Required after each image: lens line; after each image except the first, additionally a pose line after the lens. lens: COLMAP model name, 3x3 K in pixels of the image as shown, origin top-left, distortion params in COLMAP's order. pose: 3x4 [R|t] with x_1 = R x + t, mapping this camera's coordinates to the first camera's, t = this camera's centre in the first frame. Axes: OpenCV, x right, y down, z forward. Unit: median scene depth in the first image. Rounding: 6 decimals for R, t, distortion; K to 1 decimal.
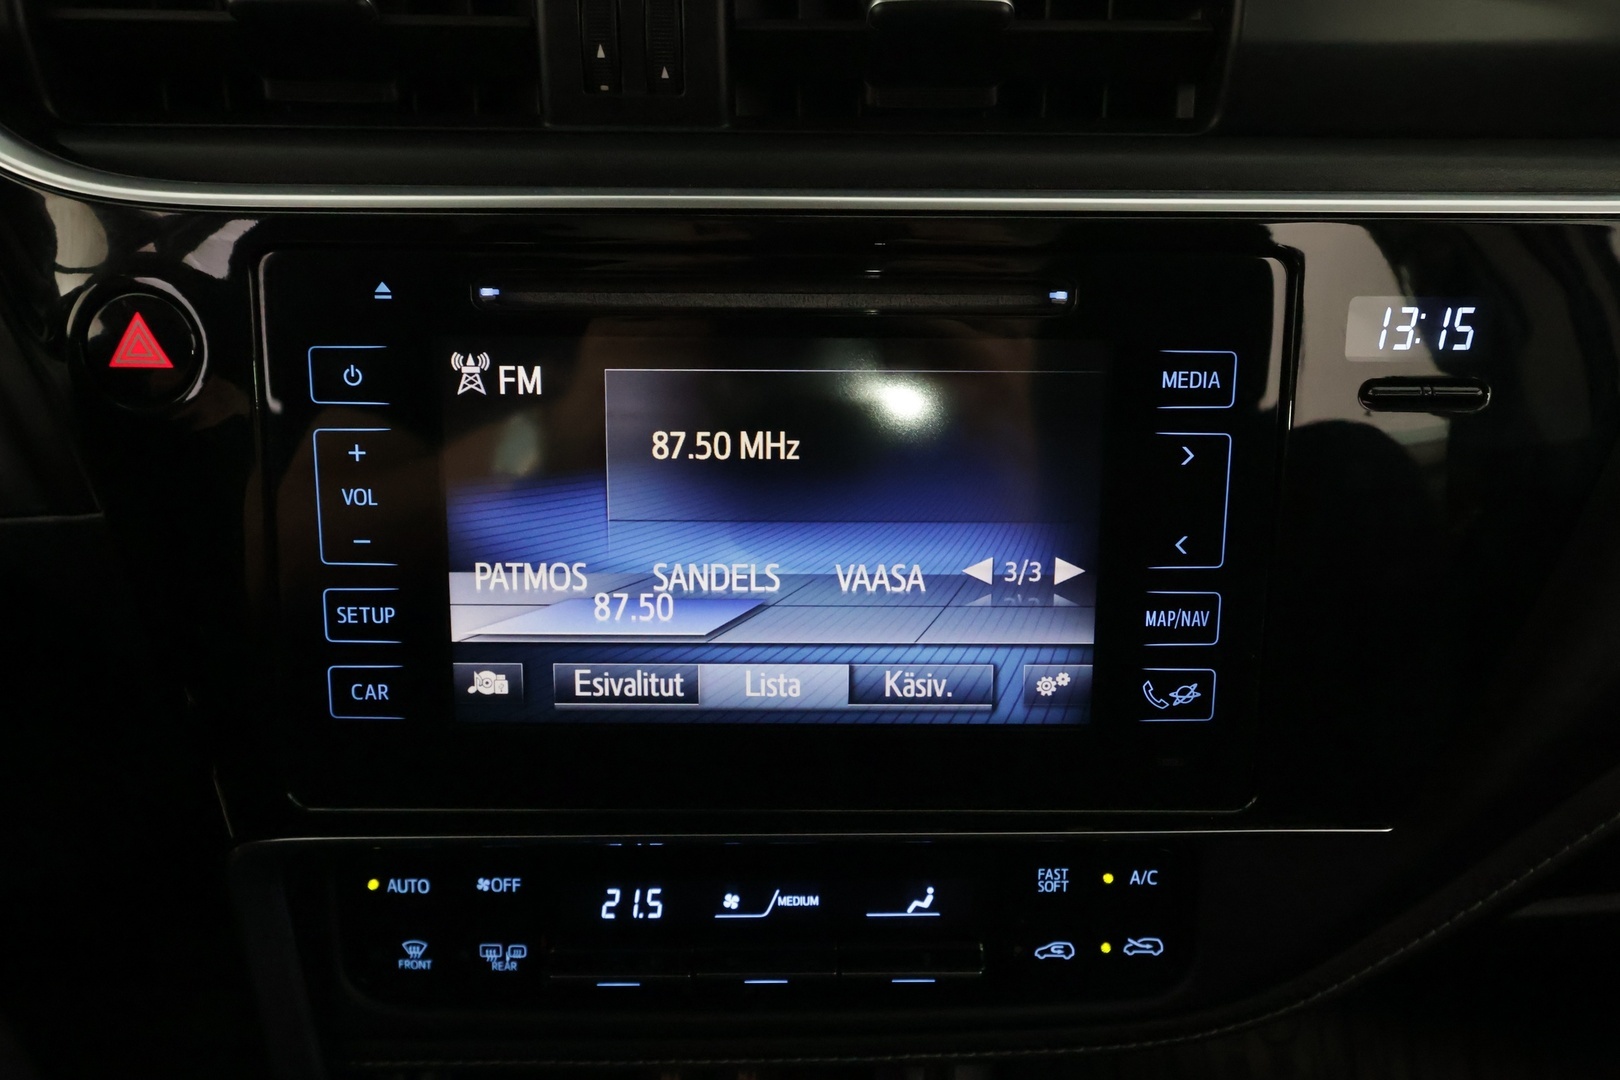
lens RADIAL K [[1308.4, 0, 811.6], [0, 1308.4, 551.6], [0, 0, 1]] dist [0.014303, -0.008827]
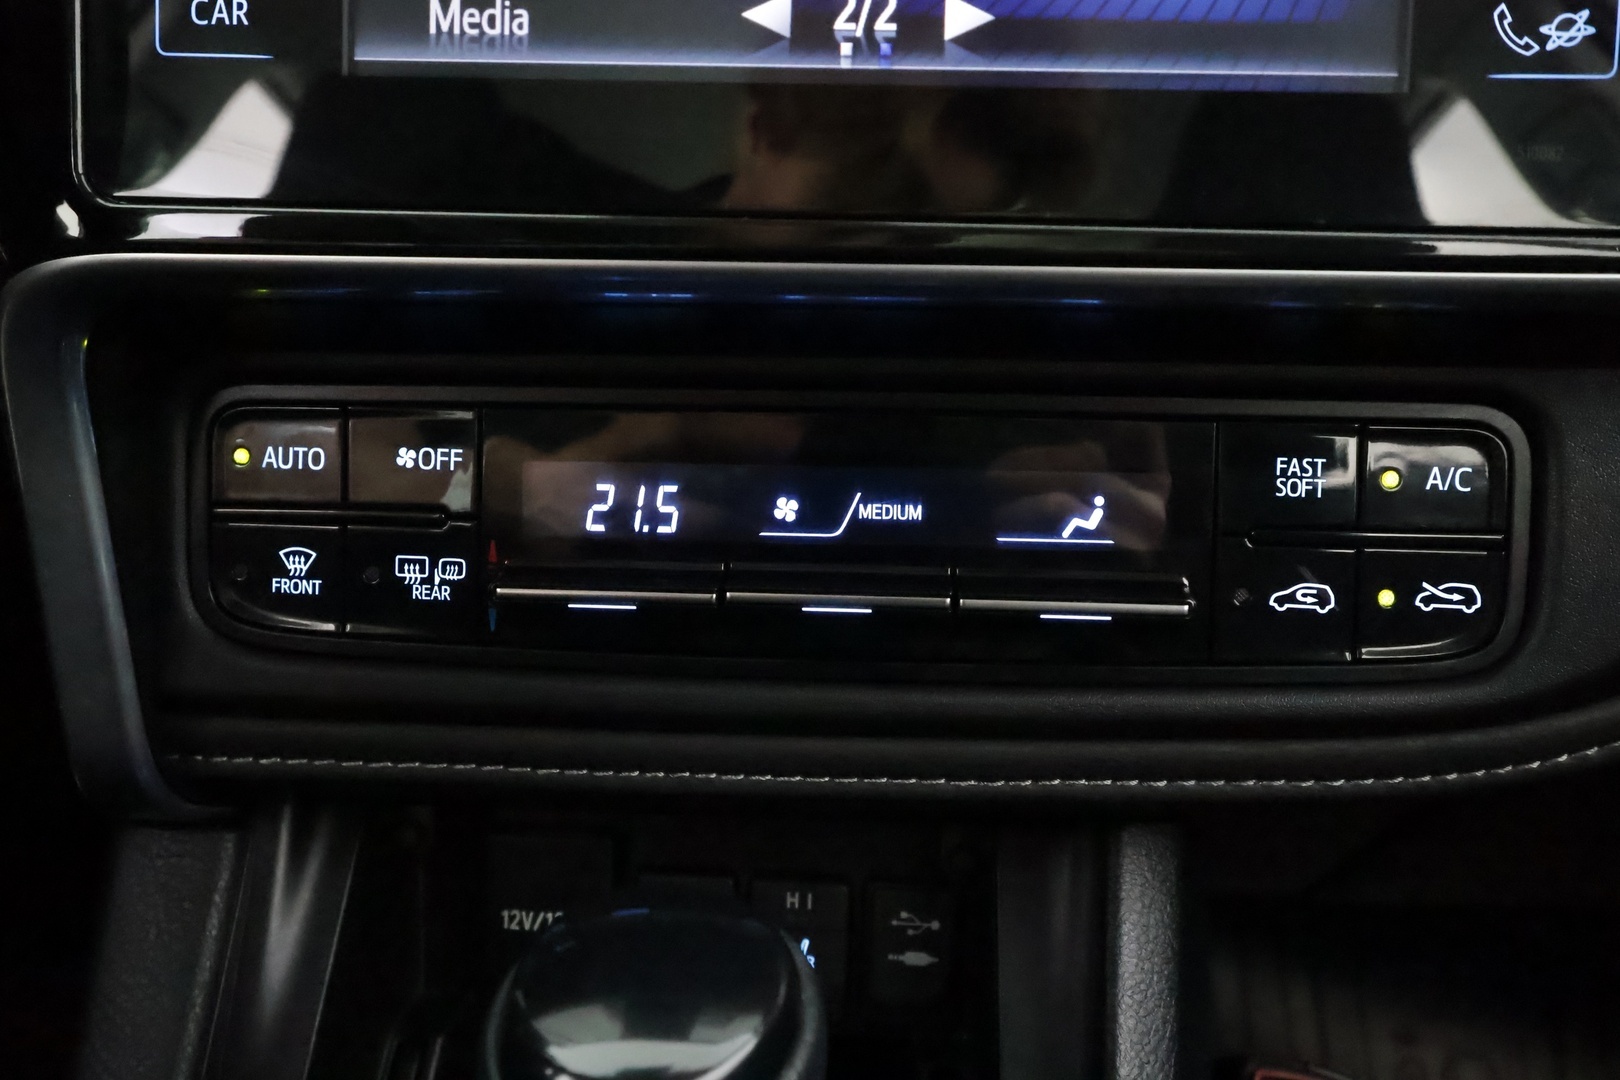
lens RADIAL K [[1308.4, 0, 809.0], [0, 1308.4, 534.3], [0, 0, 1]] dist [0.014303, -0.008827]
pose [[0.997801, 0.027111, -0.060484, -0.010944], [-0.034819, 0.990868, -0.130266, 0.365043], [0.056400, 0.132085, 0.989633, 0.369513]]
